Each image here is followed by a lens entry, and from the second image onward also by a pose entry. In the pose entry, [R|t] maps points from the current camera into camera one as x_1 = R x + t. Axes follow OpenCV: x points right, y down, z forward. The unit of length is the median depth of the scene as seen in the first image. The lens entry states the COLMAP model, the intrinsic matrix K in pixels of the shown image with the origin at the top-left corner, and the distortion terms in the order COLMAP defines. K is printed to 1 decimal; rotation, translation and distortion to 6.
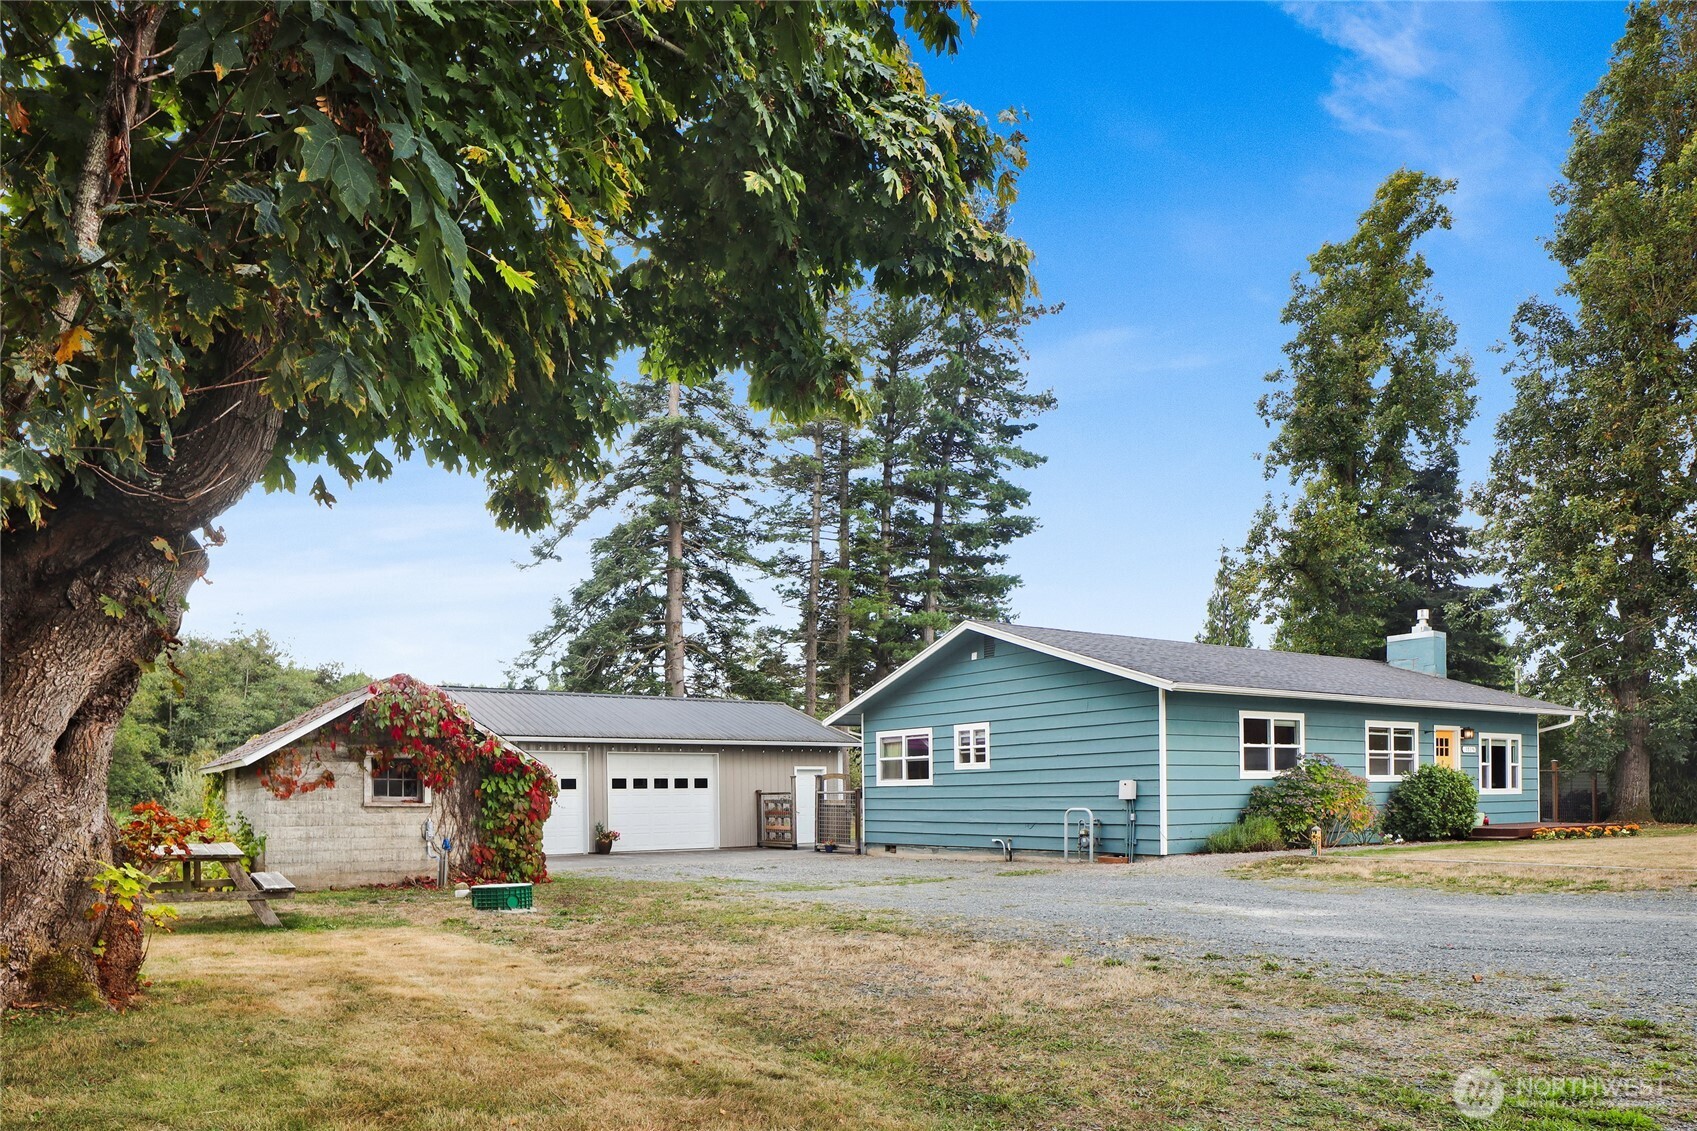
lens RADIAL K [[1157.6, 0, 846.6], [0, 1157.6, 825.2], [0, 0, 1]] dist [-0.001065, -0.003756]
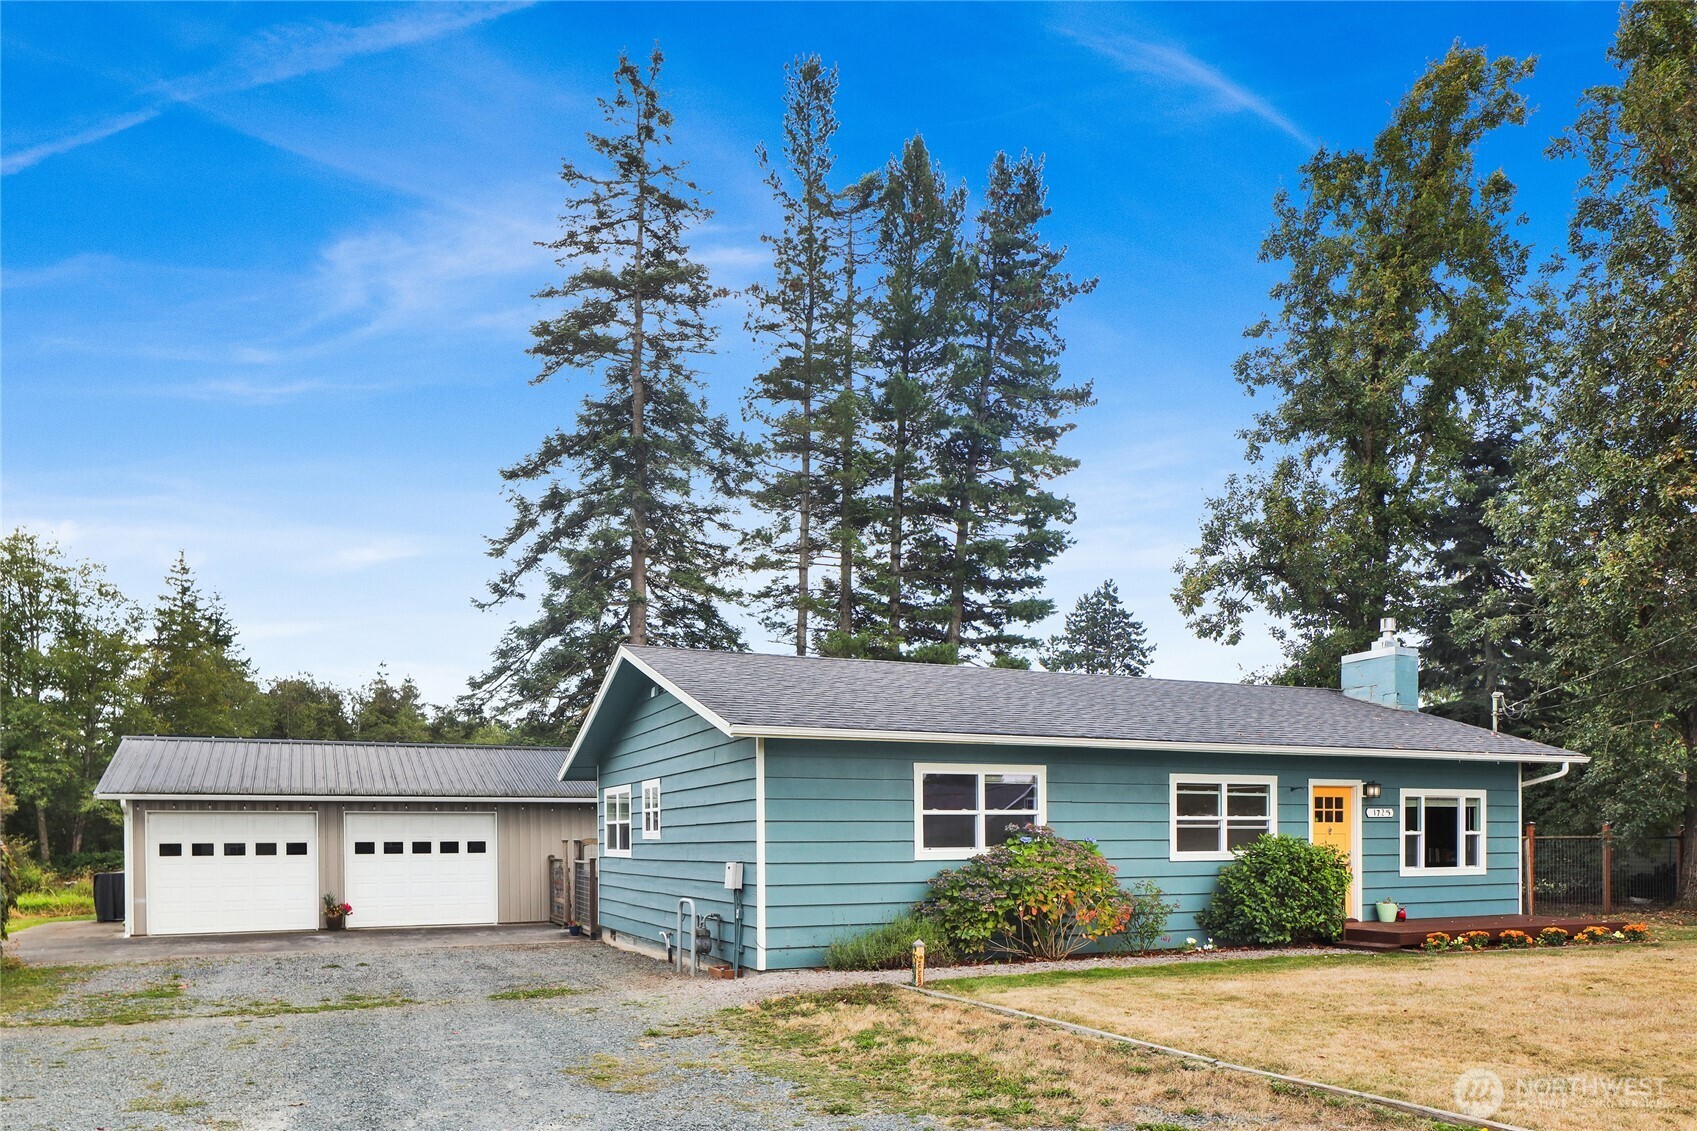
lens RADIAL K [[1167.9, 0, 840.3], [0, 1167.9, 866.0], [0, 0, 1]] dist [0.000730, -0.000837]
pose [[0.982128, 0.010669, -0.187912, 0.314765], [-0.011006, 0.999939, -0.000750, -0.026025], [0.187892, 0.002805, 0.982186, 0.217718]]
